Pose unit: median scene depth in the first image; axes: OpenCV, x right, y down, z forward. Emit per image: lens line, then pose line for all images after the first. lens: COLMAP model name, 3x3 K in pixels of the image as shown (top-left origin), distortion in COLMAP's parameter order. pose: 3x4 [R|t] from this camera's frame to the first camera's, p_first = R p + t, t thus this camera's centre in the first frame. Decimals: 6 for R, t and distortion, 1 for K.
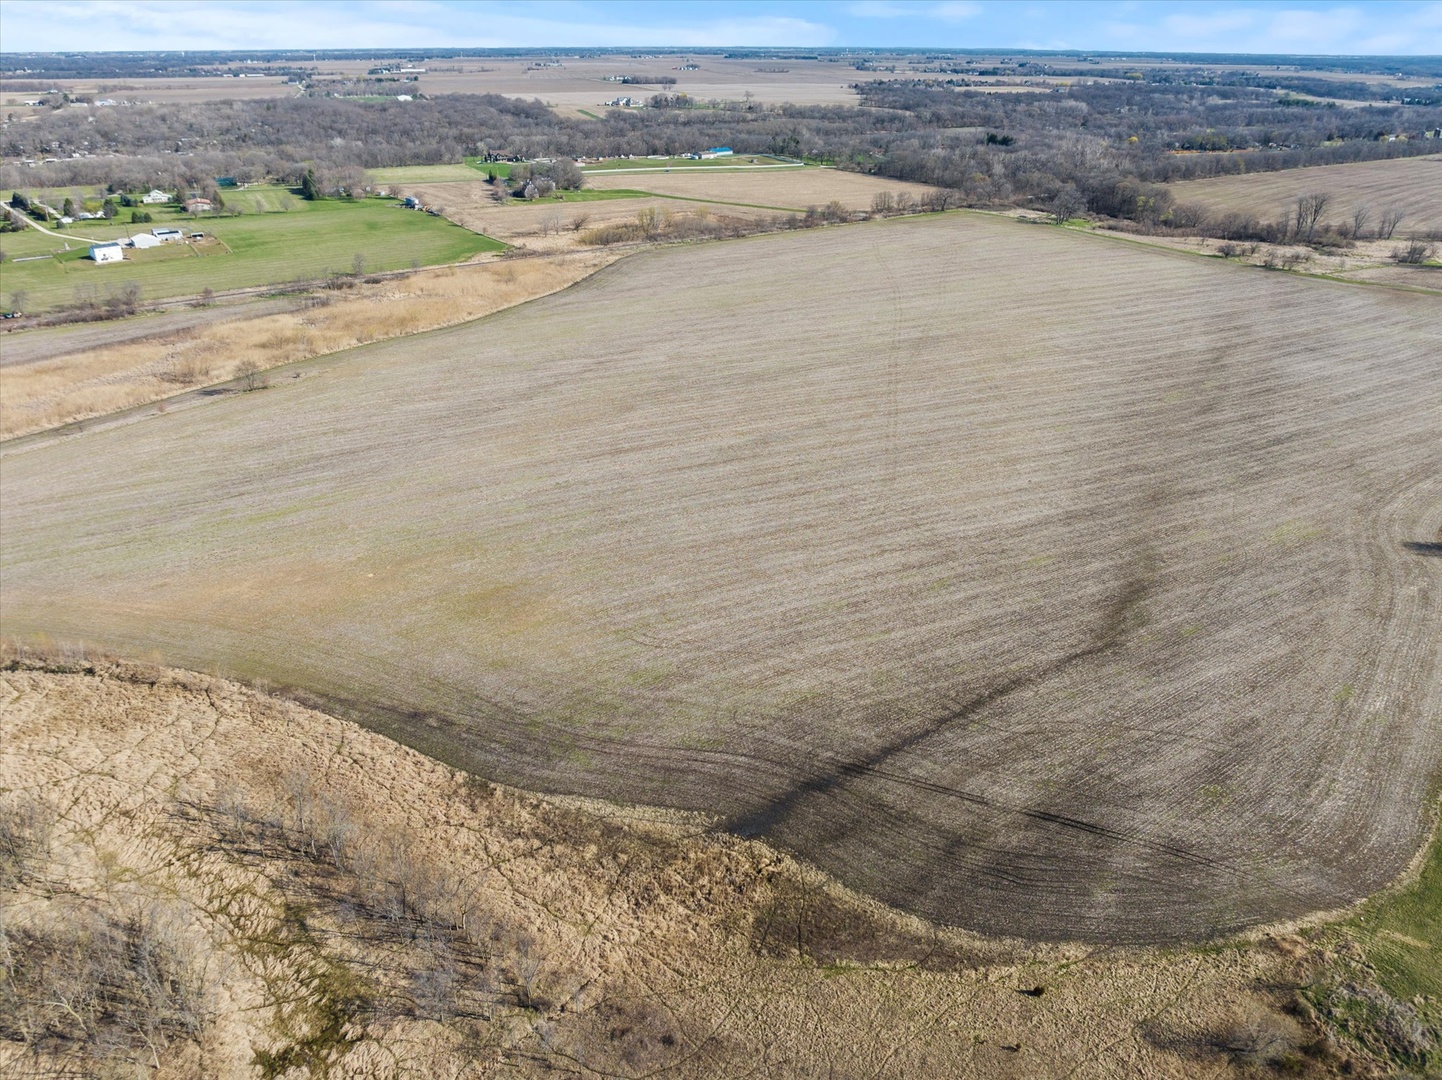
lens RADIAL K [[1011.3, 0, 721.0], [0, 1011.3, 540.0], [0, 0, 1]] dist [-0.037347, 0.005169]
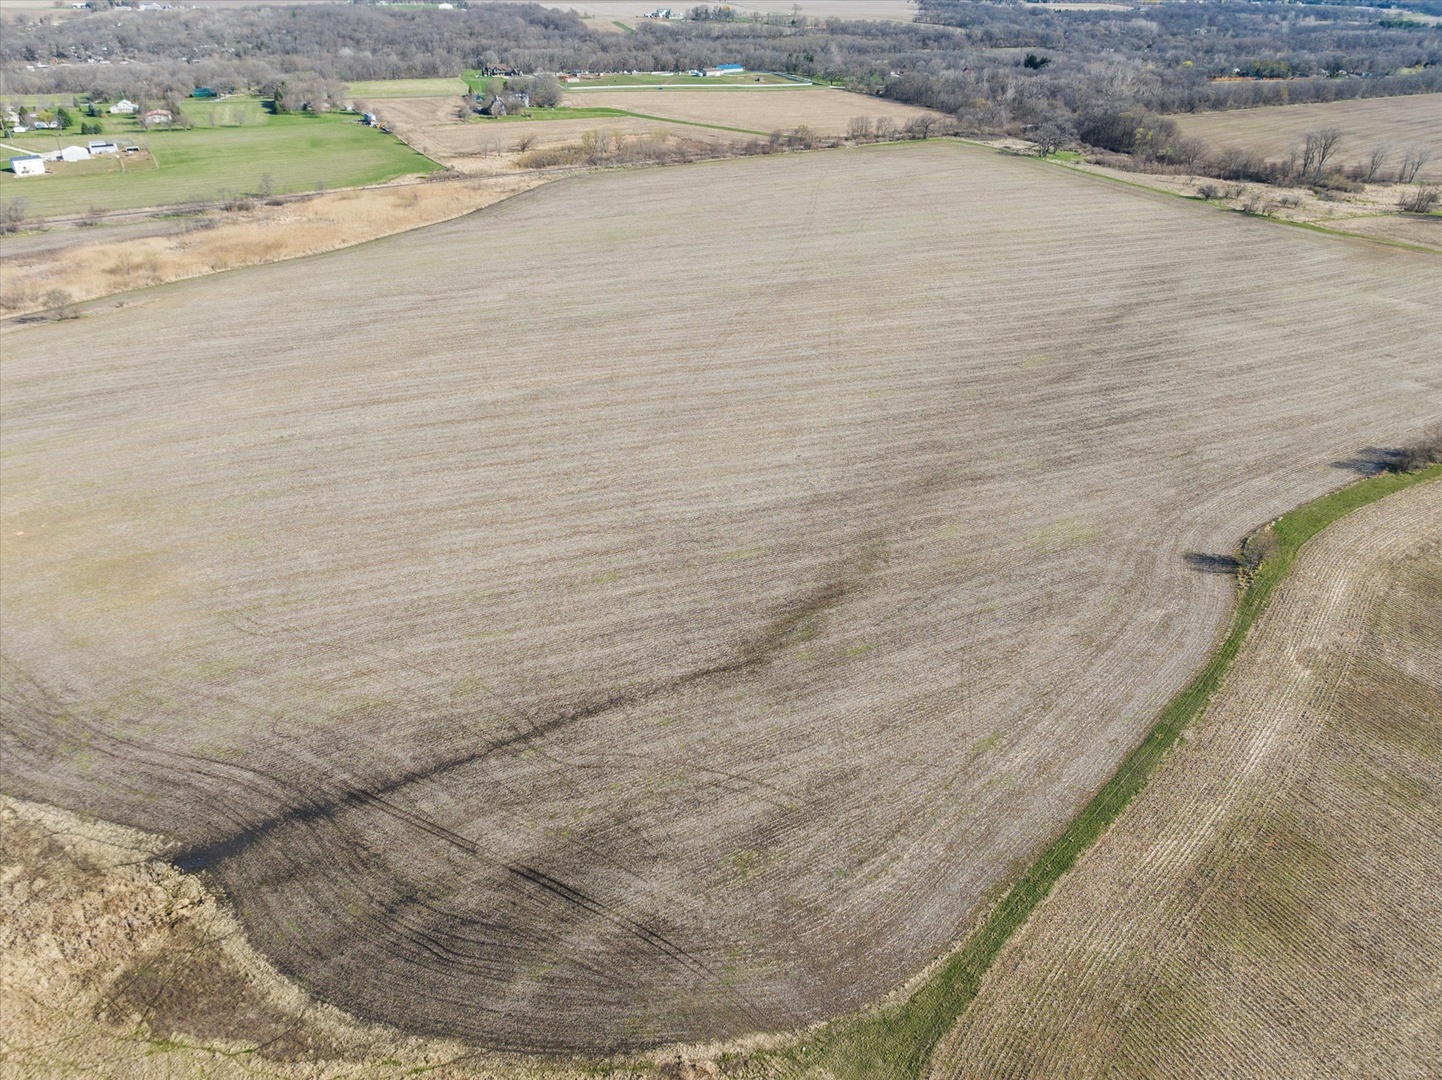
lens RADIAL K [[1008.7, 0, 721.0], [0, 1008.7, 540.0], [0, 0, 1]] dist [-0.056093, 0.033204]
pose [[0.996112, 0.051551, -0.071437, 0.141035], [-0.046087, 0.996033, 0.076123, -0.022501], [0.075078, -0.072535, 0.994536, 0.046373]]
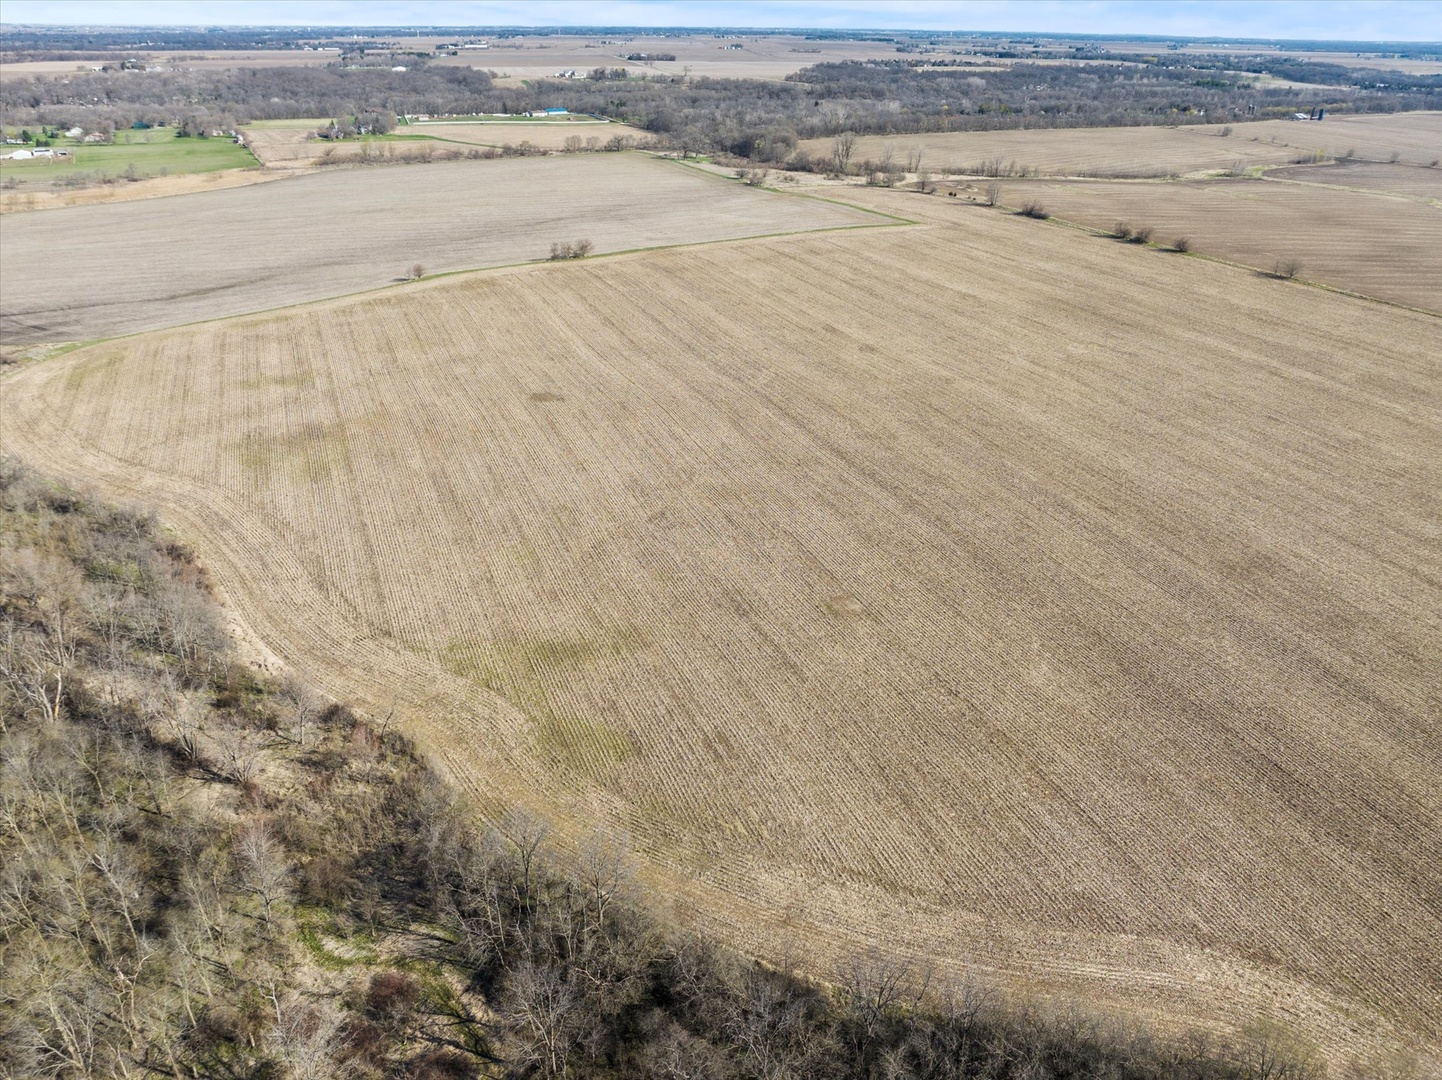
lens RADIAL K [[1011.3, 0, 721.0], [0, 1011.3, 540.0], [0, 0, 1]] dist [-0.037347, 0.005169]
pose [[0.992311, 0.063233, -0.106397, 0.625880], [-0.061623, 0.997931, 0.018357, 0.175598], [0.107338, -0.011659, 0.994154, -0.353364]]
